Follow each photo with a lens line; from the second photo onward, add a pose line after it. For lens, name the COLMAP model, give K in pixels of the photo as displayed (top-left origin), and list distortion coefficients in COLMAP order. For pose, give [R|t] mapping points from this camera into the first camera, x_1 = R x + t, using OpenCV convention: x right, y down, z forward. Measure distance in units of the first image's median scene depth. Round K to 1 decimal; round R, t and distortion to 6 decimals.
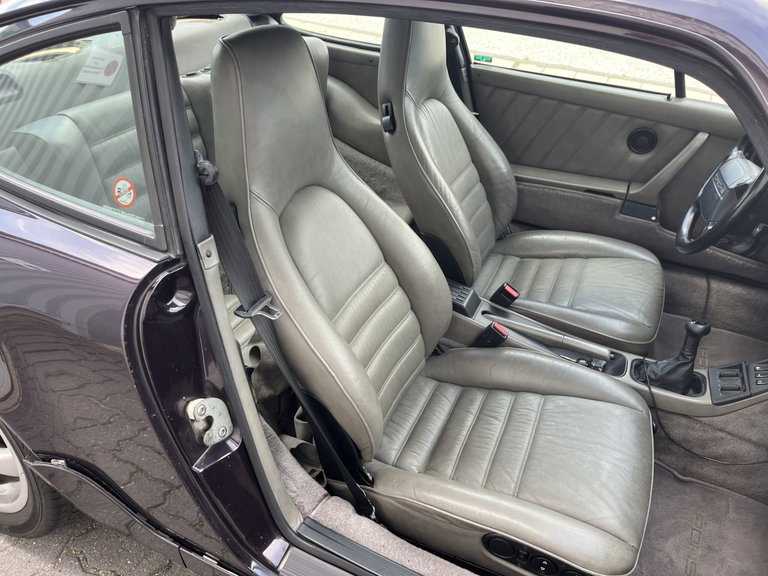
lens RADIAL K [[579.6, 0, 384.2], [0, 579.6, 283.3], [0, 0, 1]] dist [0.085427, -0.128658]
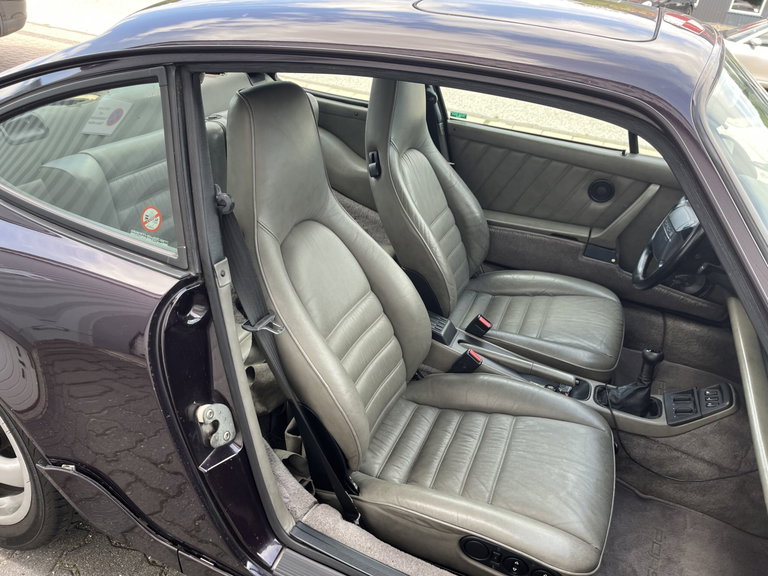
lens RADIAL K [[610.2, 0, 366.9], [0, 610.2, 289.8], [0, 0, 1]] dist [0.090526, -0.139921]
pose [[0.999375, 0.017222, 0.030883, -0.043148], [-0.014400, 0.995894, -0.089376, 0.065780], [-0.032295, 0.088875, 0.995519, -0.156432]]
